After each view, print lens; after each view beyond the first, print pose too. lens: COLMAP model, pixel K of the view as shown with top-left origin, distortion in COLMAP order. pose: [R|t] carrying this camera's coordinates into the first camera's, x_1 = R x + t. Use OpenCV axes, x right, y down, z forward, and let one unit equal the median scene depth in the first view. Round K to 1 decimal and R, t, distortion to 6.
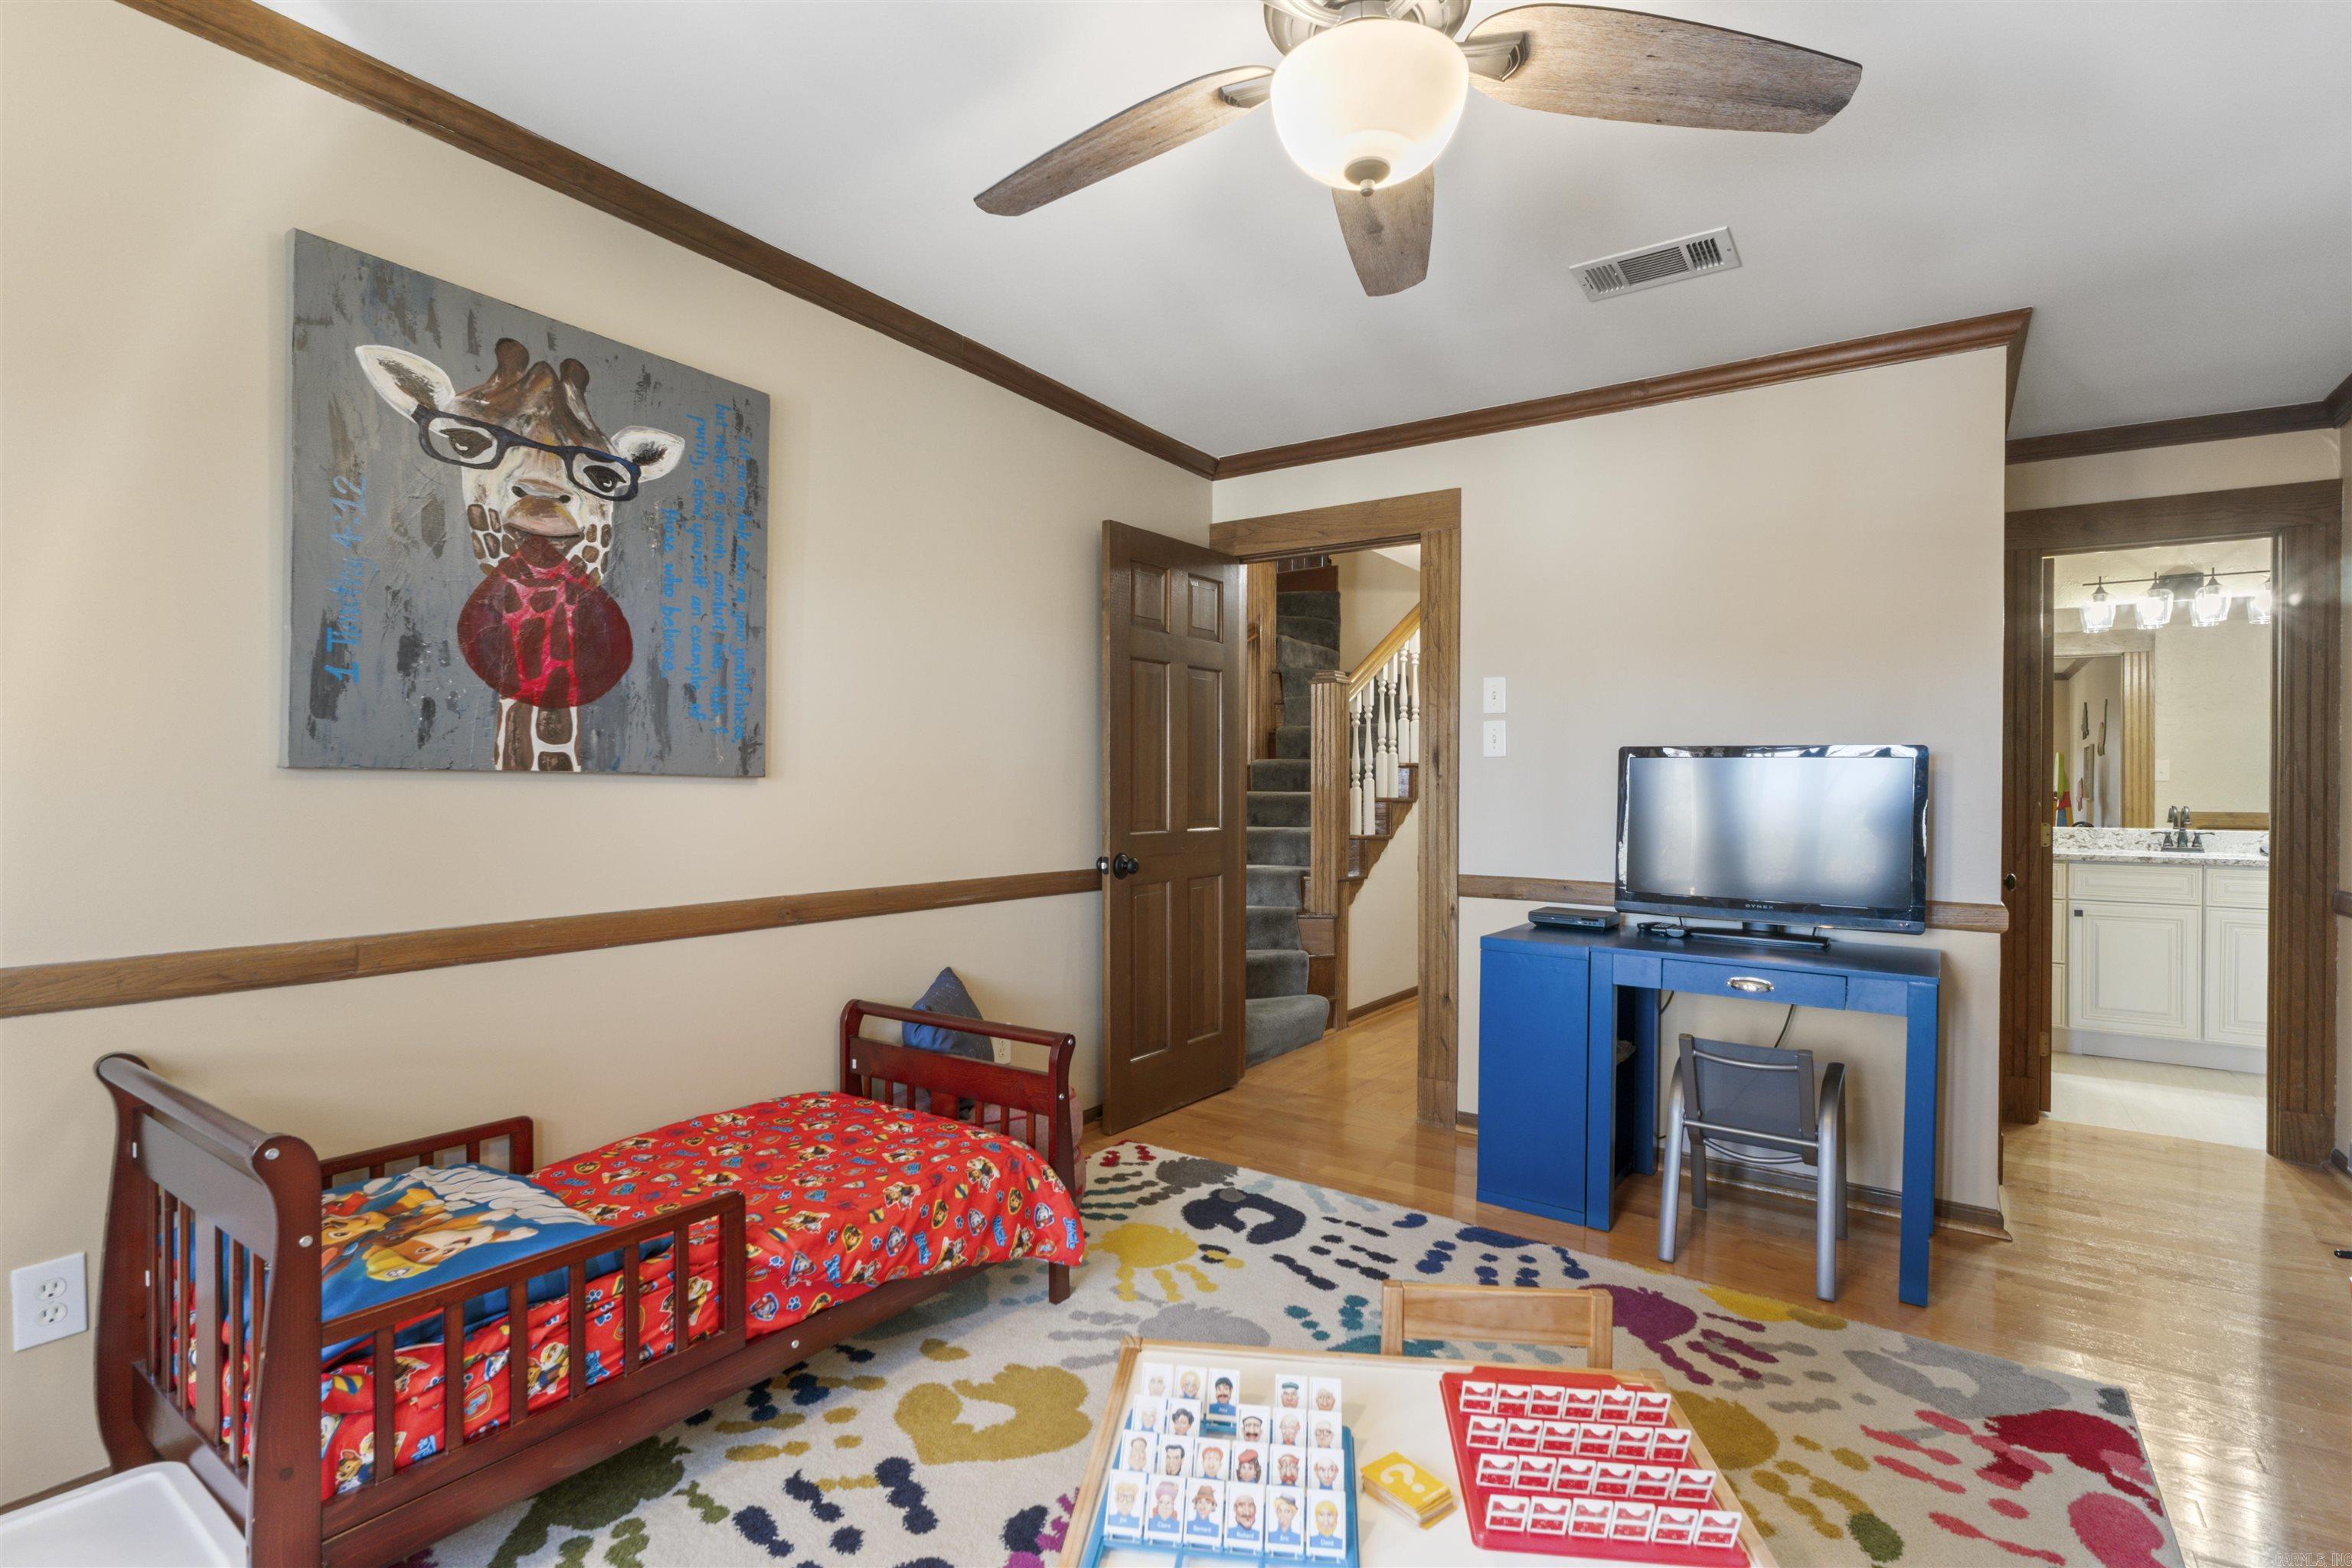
lens RADIAL K [[1086.6, 0, 1176.0], [0, 1086.6, 784.0], [0, 0, 1]] dist [-0.013809, 0.000071]
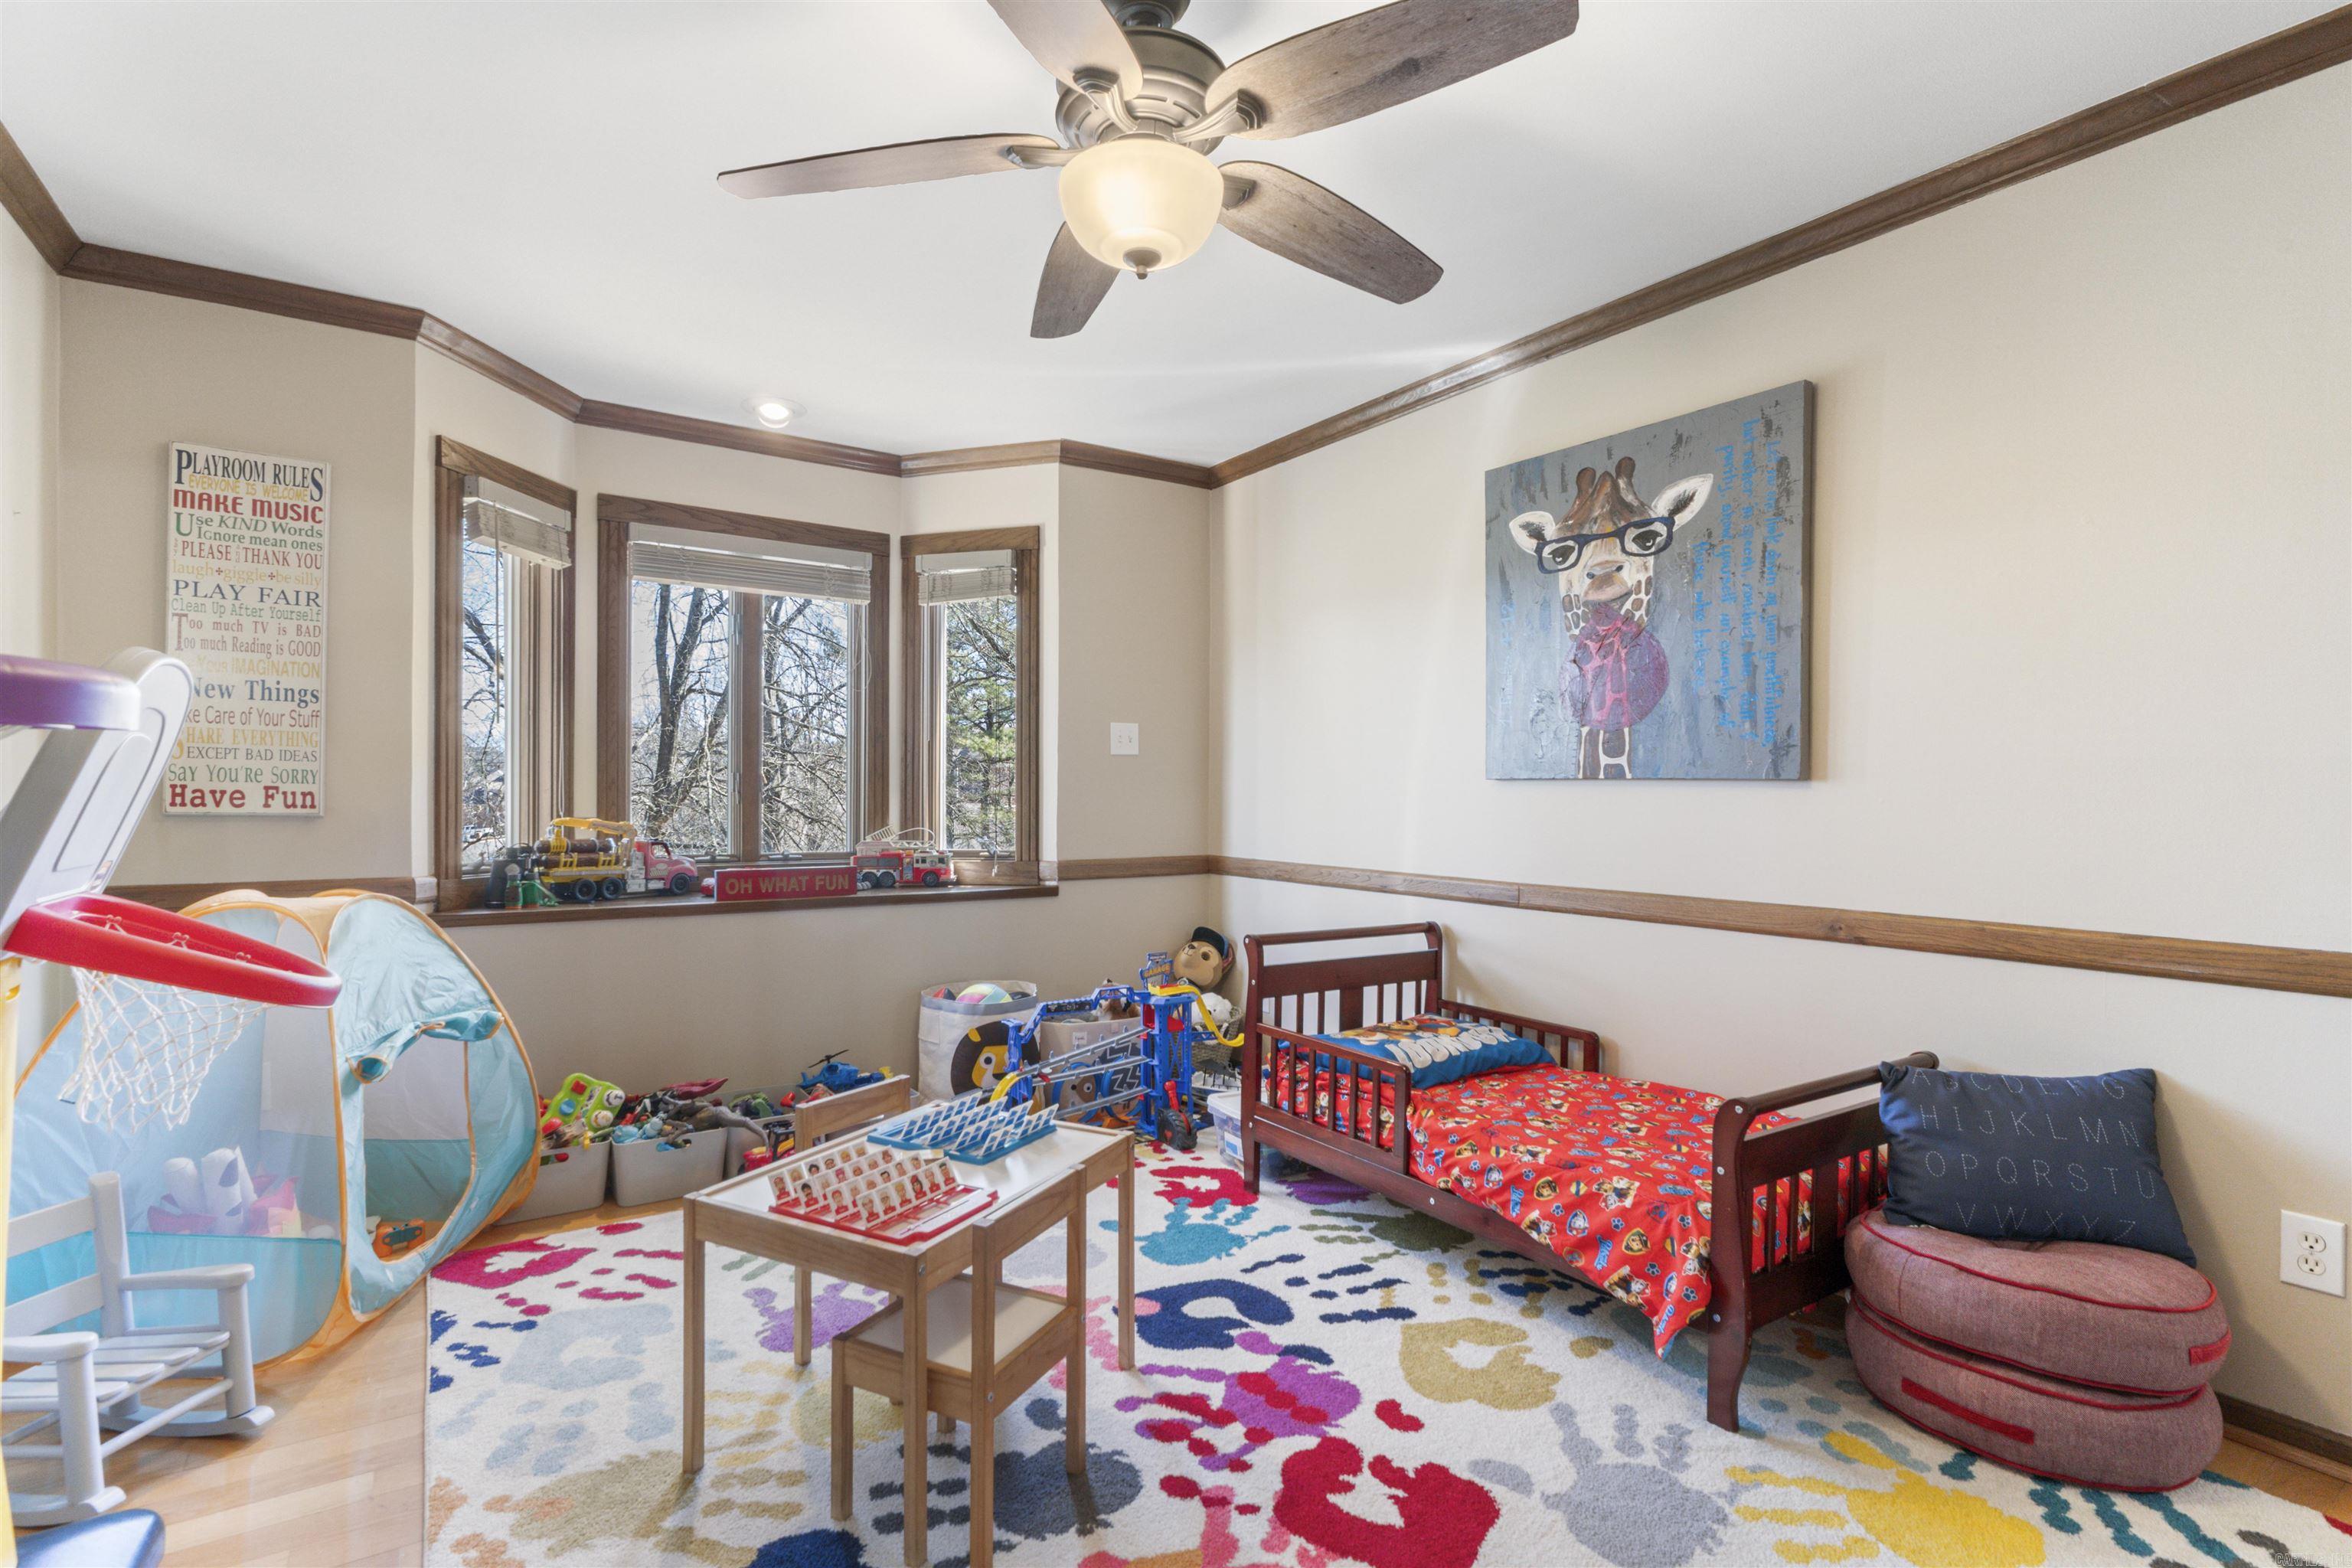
lens RADIAL K [[1116.7, 0, 1176.0], [0, 1116.7, 784.0], [0, 0, 1]] dist [-0.001872, -0.000442]
pose [[-0.364567, -0.011821, -0.931102, 0.874548], [-0.001463, 0.999925, -0.012122, 0.012262], [0.931176, -0.003058, -0.364558, 0.992029]]
